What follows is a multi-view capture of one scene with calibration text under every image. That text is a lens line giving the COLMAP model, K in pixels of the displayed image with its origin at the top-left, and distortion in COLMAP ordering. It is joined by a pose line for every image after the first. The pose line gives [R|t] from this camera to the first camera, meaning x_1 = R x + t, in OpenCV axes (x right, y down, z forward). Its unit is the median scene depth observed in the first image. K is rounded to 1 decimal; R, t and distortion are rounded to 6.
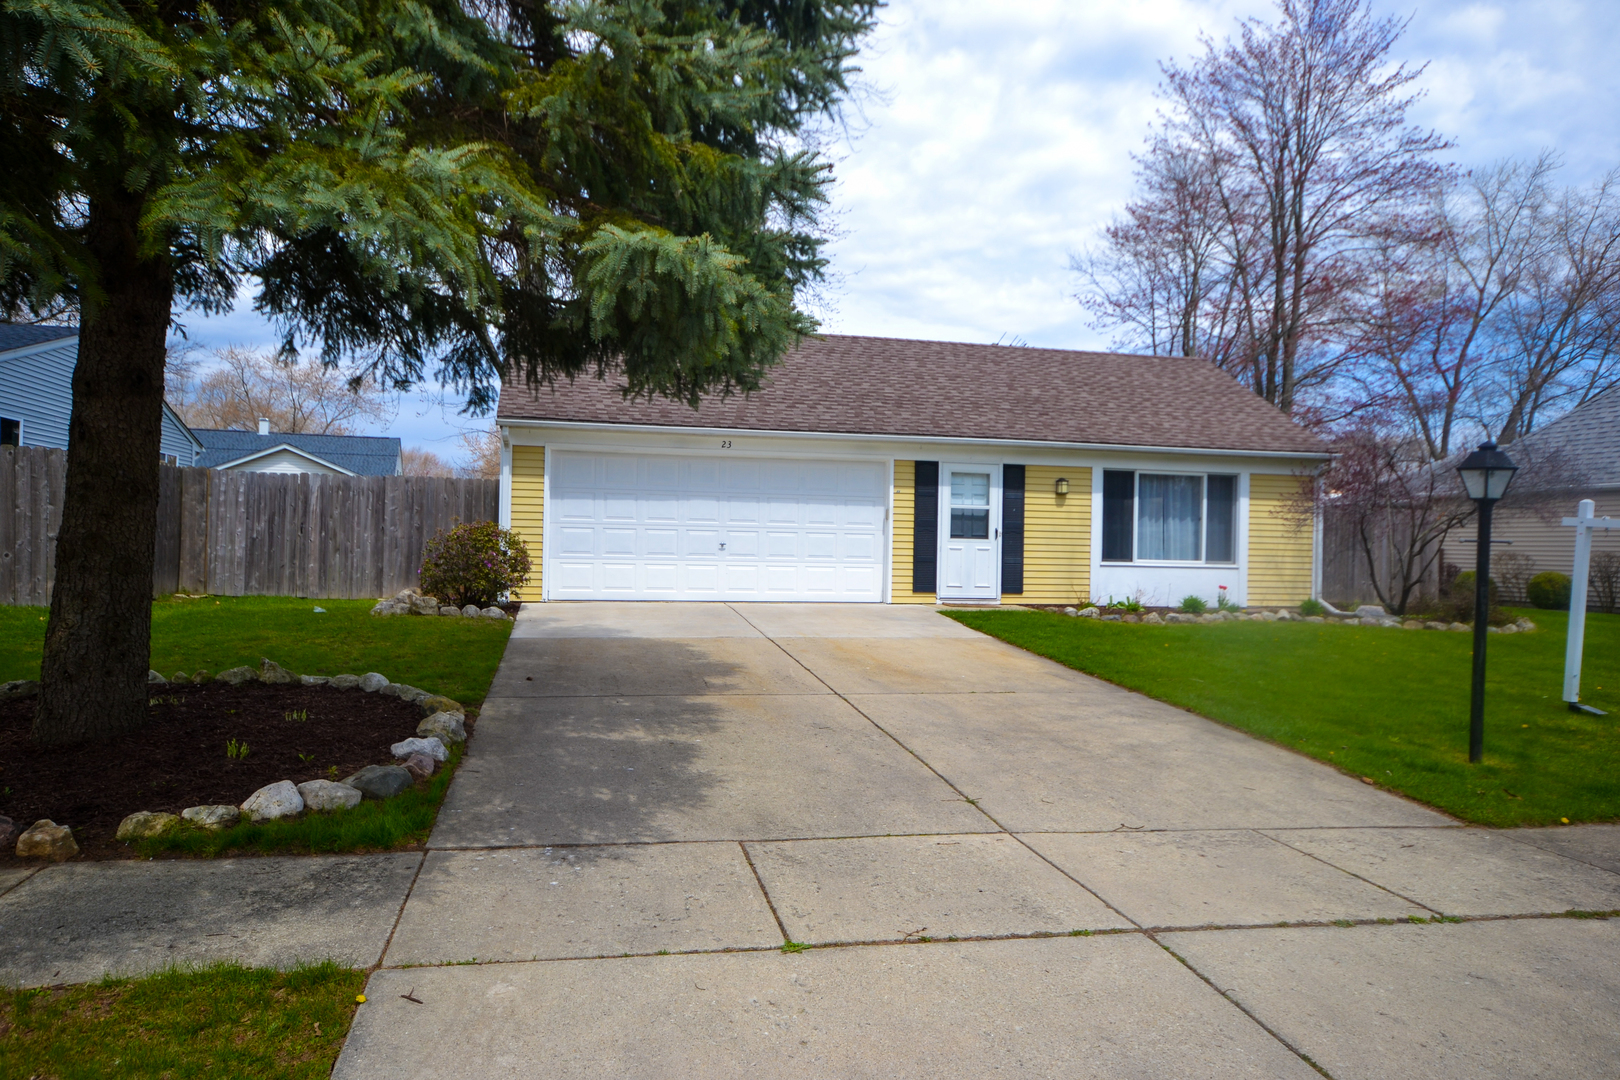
lens RADIAL K [[1045.4, 0, 812.6], [0, 1045.4, 545.2], [0, 0, 1]] dist [0.019051, 0.010214]
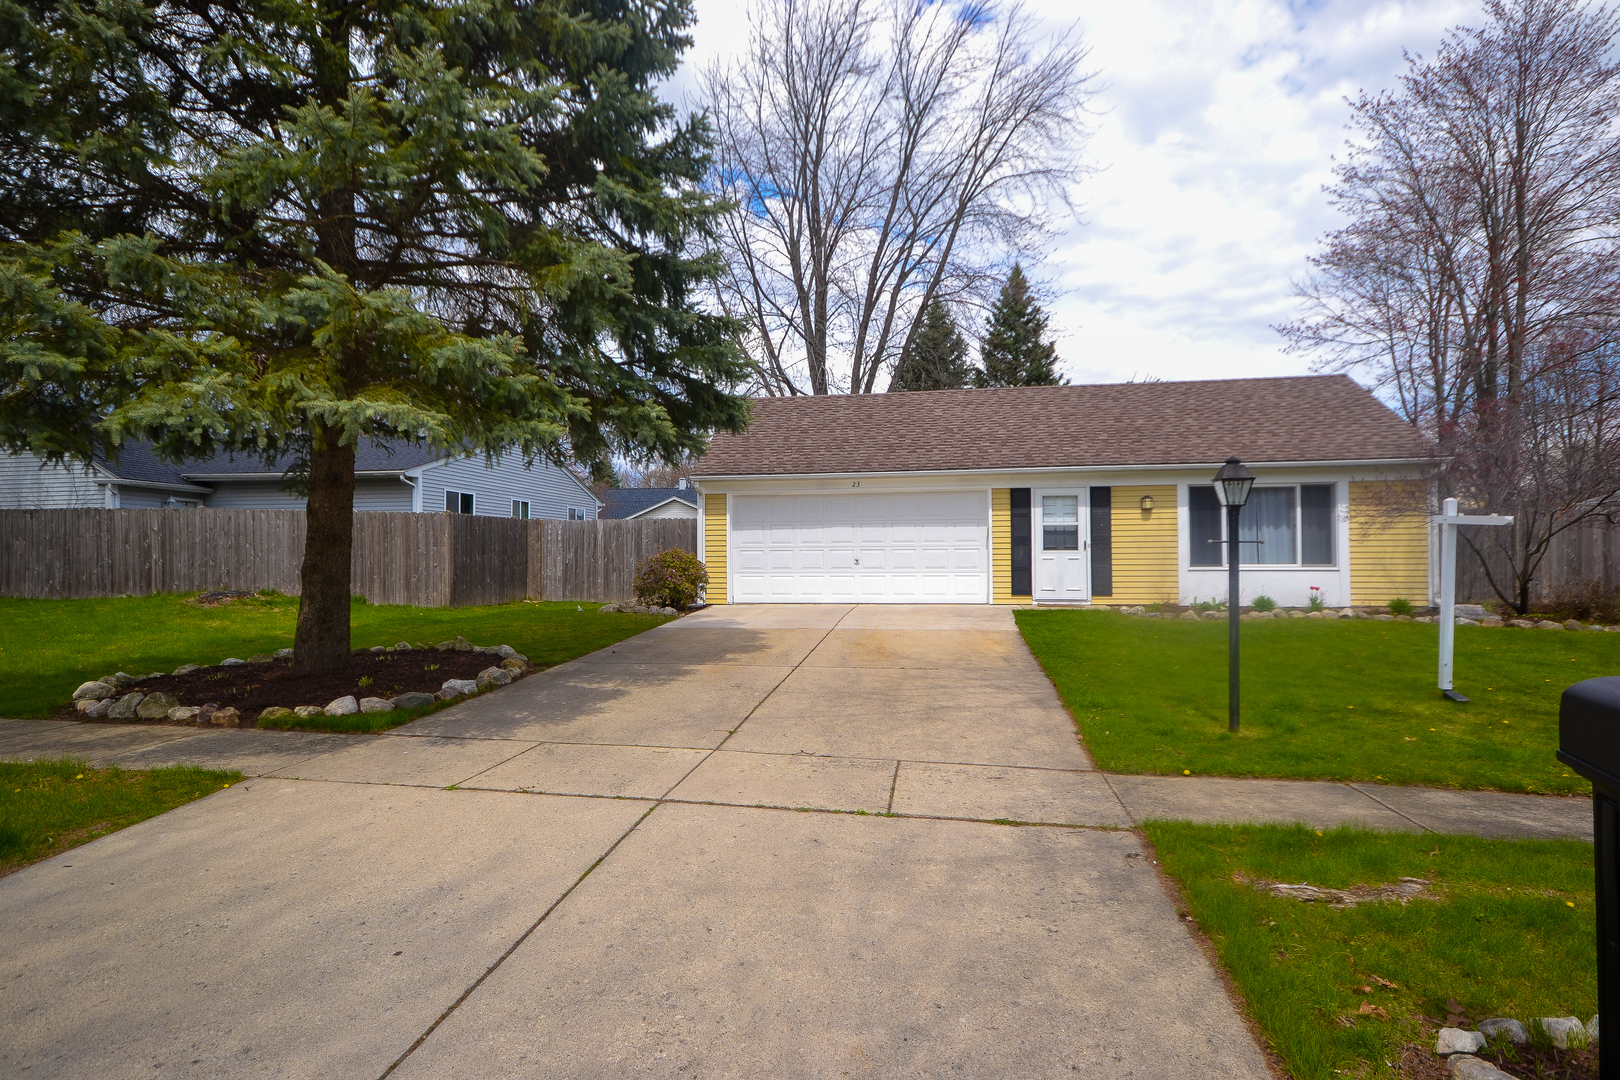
lens RADIAL K [[867.2, 0, 808.4], [0, 867.2, 542.7], [0, 0, 1]] dist [0.014093, 0.000161]
pose [[0.923781, -0.032568, -0.381534, 0.264994], [0.023761, 0.999332, -0.027774, 0.005902], [0.382183, 0.016591, 0.923938, -0.031586]]
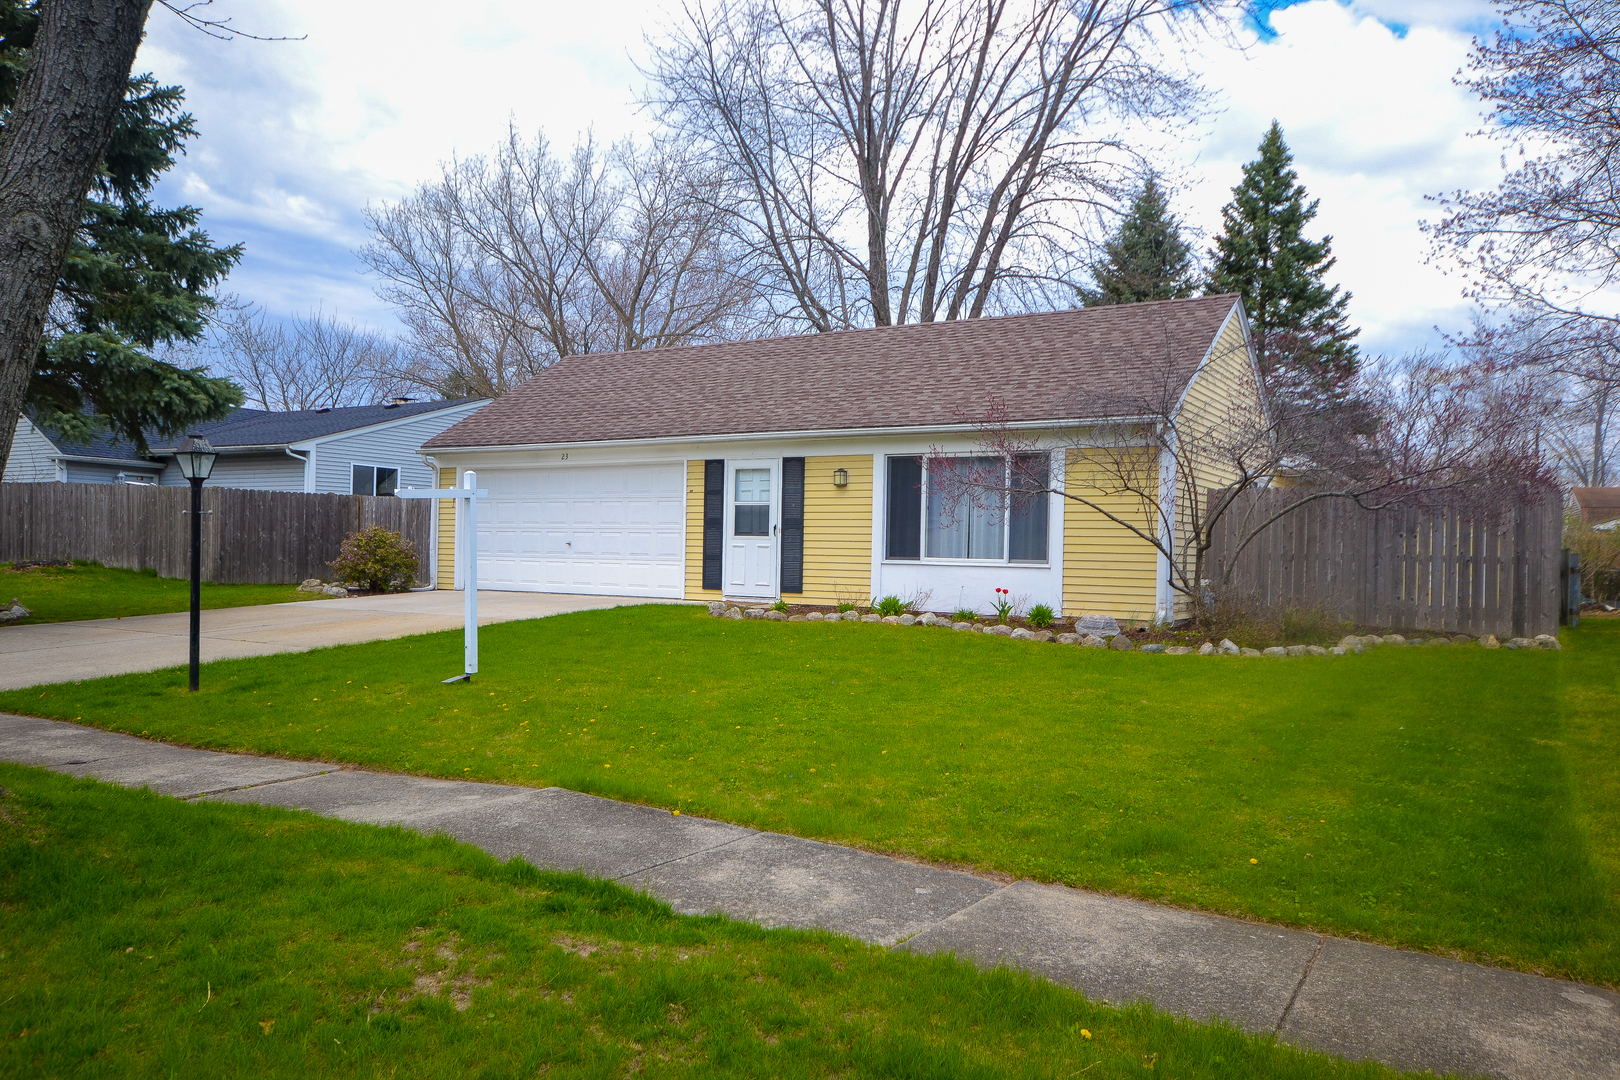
lens RADIAL K [[1223.7, 0, 810.1], [0, 1223.7, 541.1], [0, 0, 1]] dist [0.012674, 0.004792]
pose [[0.710987, -0.014067, -0.703064, 0.998945], [-0.007620, 0.999587, -0.027705, 0.030046], [0.703164, 0.025055, 0.710587, 0.229578]]
